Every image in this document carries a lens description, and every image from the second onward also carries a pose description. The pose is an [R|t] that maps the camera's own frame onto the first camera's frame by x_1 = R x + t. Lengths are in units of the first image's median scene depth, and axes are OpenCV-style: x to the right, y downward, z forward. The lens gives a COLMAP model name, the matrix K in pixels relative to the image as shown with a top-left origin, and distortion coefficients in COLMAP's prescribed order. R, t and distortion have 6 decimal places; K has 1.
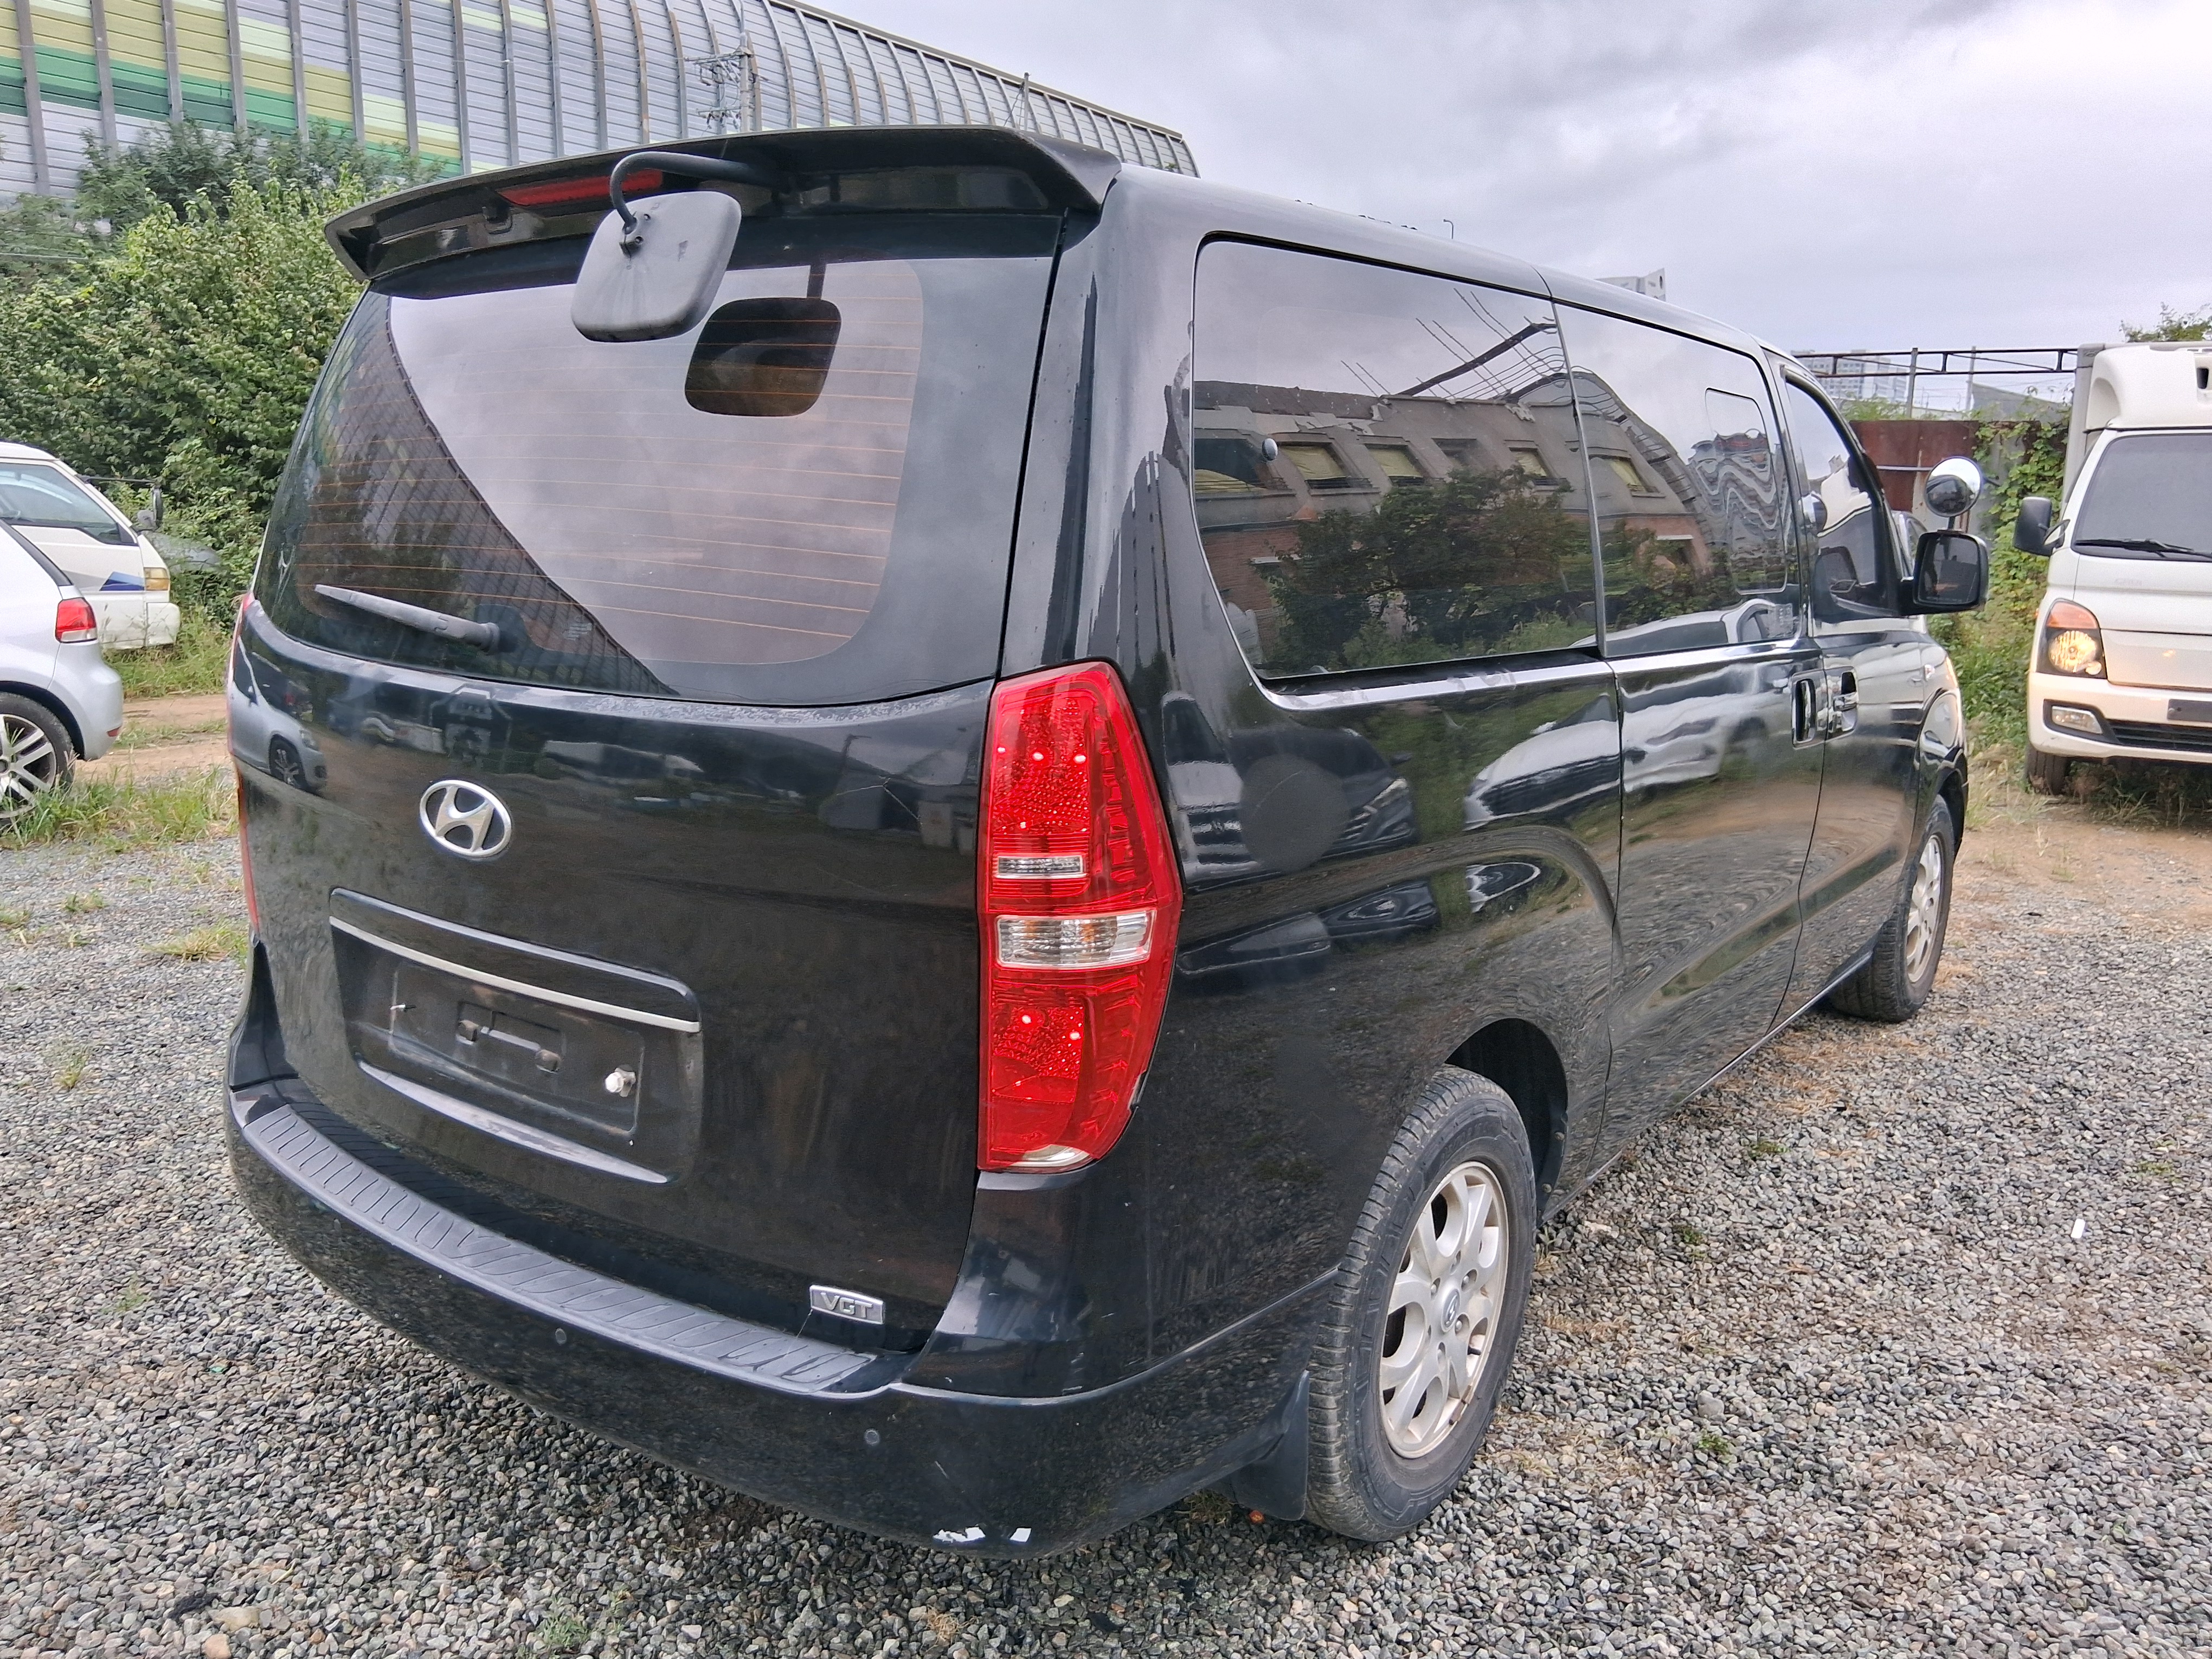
lens RADIAL K [[1792.2, 0, 1119.4], [0, 1792.2, 831.9], [0, 0, 1]] dist [0.048880, -0.069943]
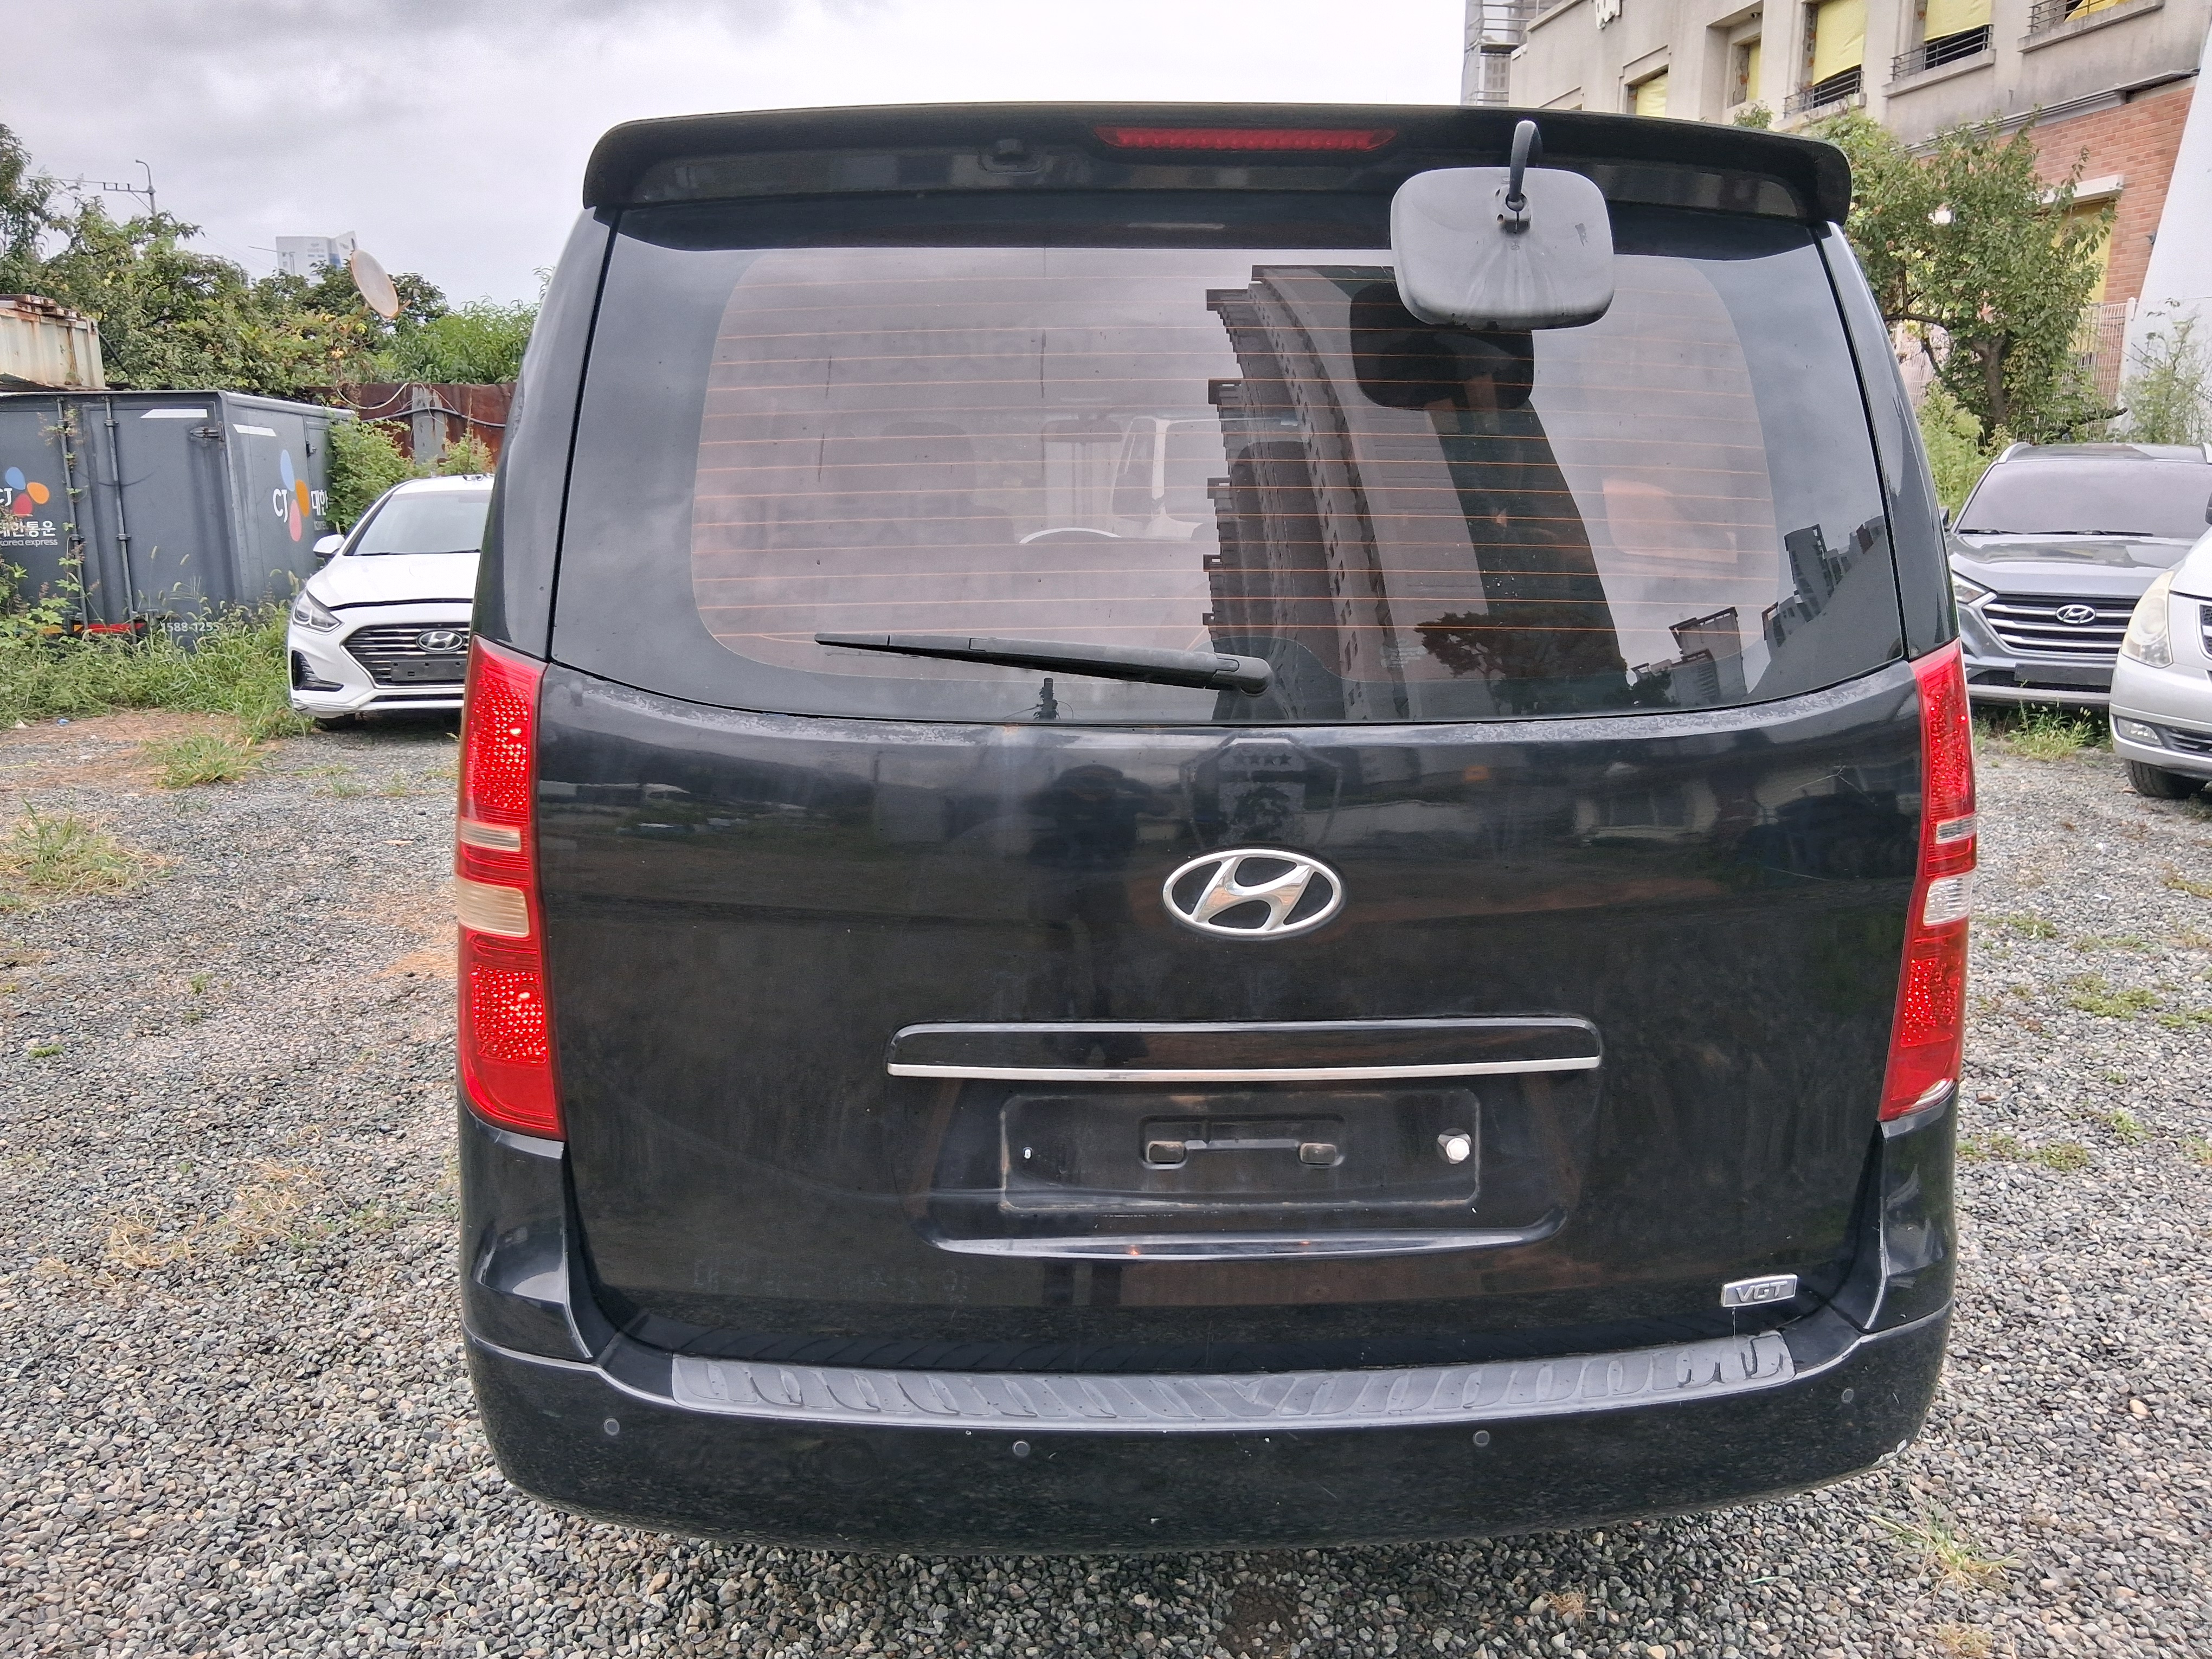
lens RADIAL K [[1792.2, 0, 1116.0], [0, 1792.2, 830.7], [0, 0, 1]] dist [0.048880, -0.069943]
pose [[0.757993, -0.145303, 0.635873, -0.182448], [0.137920, 0.988533, 0.061482, -0.018722], [-0.637515, 0.041096, 0.769341, 0.077229]]
